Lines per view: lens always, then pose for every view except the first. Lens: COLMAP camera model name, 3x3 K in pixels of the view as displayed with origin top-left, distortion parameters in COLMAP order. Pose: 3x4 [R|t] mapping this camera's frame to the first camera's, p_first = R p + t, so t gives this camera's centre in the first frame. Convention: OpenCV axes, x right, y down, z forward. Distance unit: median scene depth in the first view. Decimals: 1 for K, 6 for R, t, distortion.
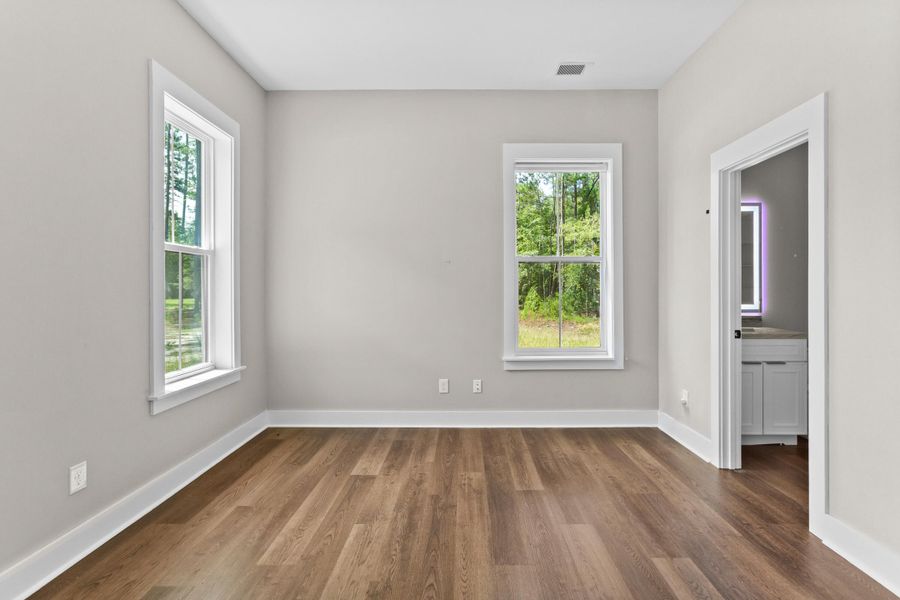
lens RADIAL K [[398.6, 0, 453.7], [0, 398.6, 292.1], [0, 0, 1]] dist [-0.000703, 0.000094]
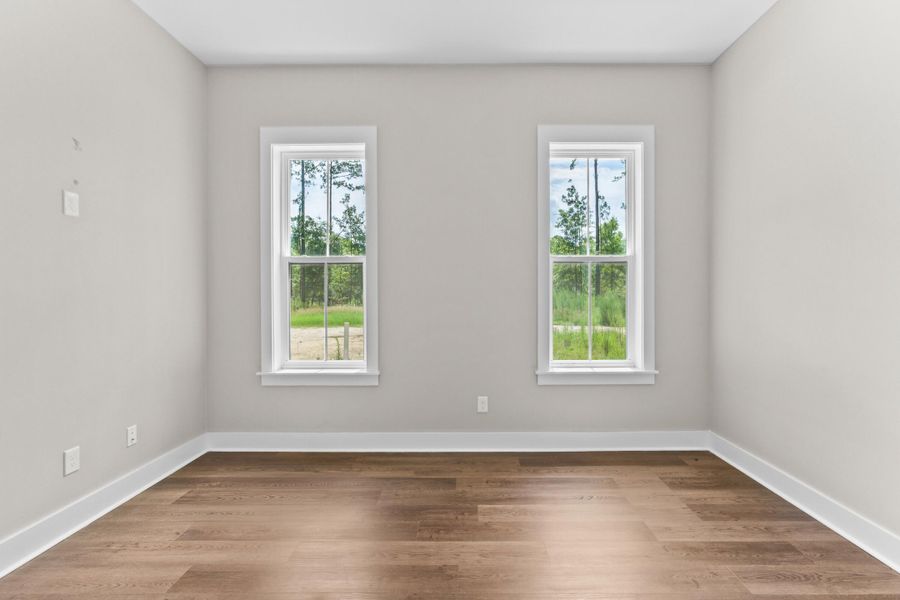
lens RADIAL K [[392.9, 0, 453.9], [0, 392.9, 298.3], [0, 0, 1]] dist [-0.001056, 0.000071]
pose [[0.025428, 0.006284, -0.999657, 0.770371], [0.001774, 0.999978, 0.006331, -0.002059], [0.999675, -0.001934, 0.025417, 0.874558]]
